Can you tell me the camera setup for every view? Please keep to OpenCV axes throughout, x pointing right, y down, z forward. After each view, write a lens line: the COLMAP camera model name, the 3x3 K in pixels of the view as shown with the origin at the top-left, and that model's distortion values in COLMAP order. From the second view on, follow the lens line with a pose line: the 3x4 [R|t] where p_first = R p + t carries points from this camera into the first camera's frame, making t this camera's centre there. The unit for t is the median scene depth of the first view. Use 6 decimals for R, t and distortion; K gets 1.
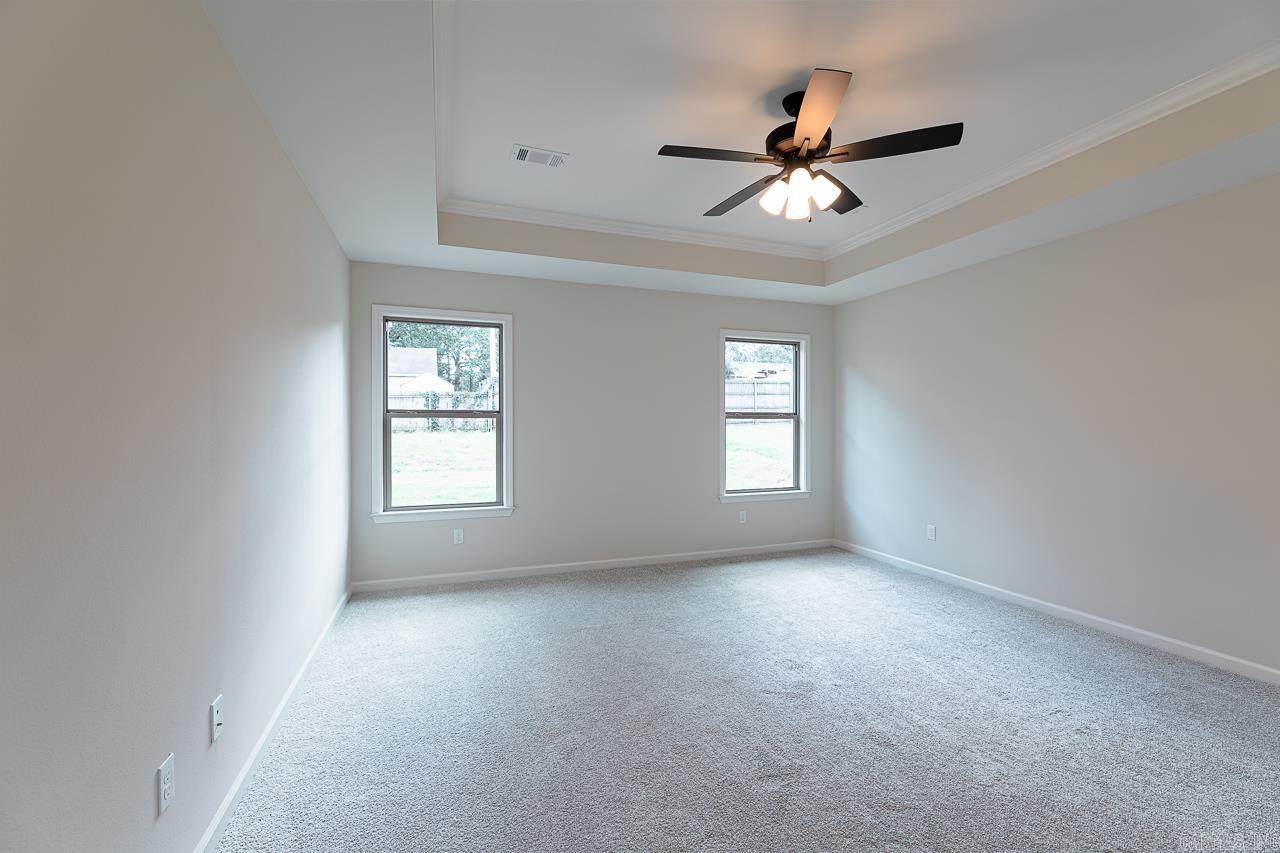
lens RADIAL K [[539.9, 0, 640.0], [0, 539.9, 426.5], [0, 0, 1]] dist [-0.000035, -0.000072]
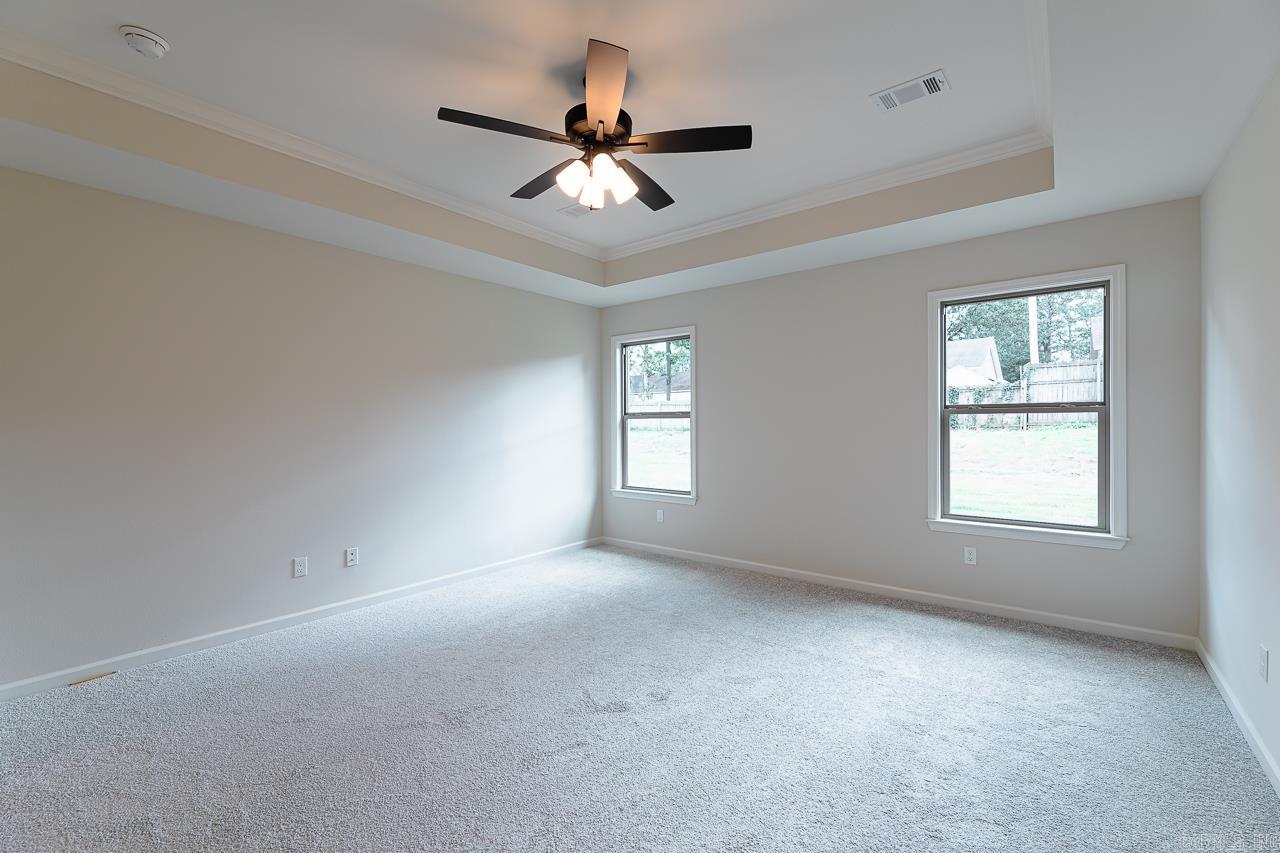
lens RADIAL K [[534.4, 0, 640.9], [0, 534.4, 429.0], [0, 0, 1]] dist [-0.001026, -0.000125]
pose [[0.514707, 0.005572, -0.857348, 0.627058], [0.003358, 0.999958, 0.008515, -0.002920], [0.857360, -0.007262, 0.514667, 0.319751]]
